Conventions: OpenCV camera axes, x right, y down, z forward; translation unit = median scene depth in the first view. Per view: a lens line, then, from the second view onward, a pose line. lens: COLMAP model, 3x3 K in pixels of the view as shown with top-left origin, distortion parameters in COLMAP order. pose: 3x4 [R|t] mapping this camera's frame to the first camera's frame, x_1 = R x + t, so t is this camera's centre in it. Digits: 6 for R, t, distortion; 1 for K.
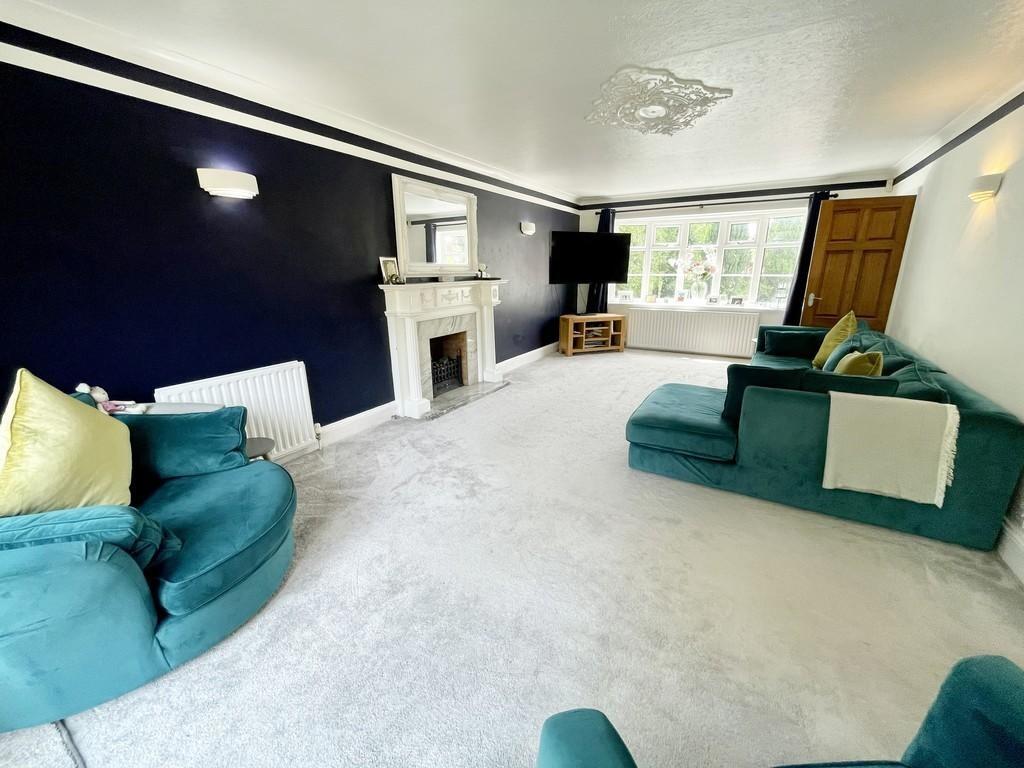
lens RADIAL K [[414.0, 0, 508.7], [0, 414.0, 384.6], [0, 0, 1]] dist [-0.001474, -0.000185]
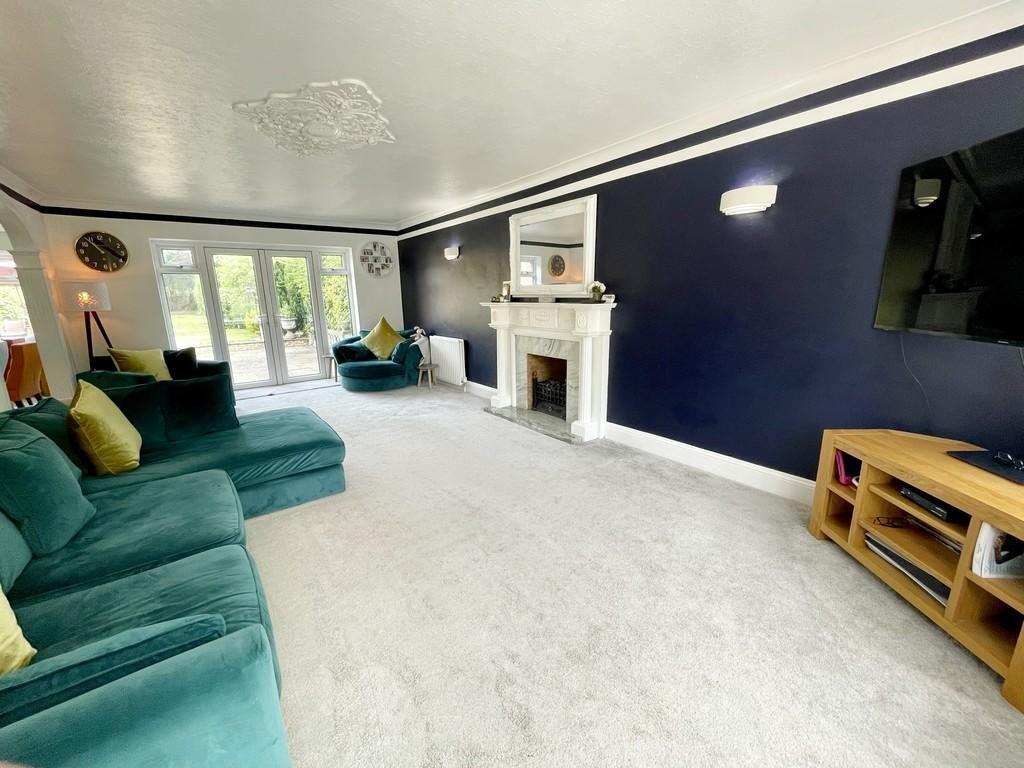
lens RADIAL K [[414.0, 0, 508.7], [0, 414.0, 384.6], [0, 0, 1]] dist [-0.001474, -0.000185]
pose [[-0.367010, 0.221788, -0.903390, 0.776156], [-0.224818, 0.921222, 0.317500, -0.347001], [0.902641, 0.319624, -0.288235, 1.215967]]
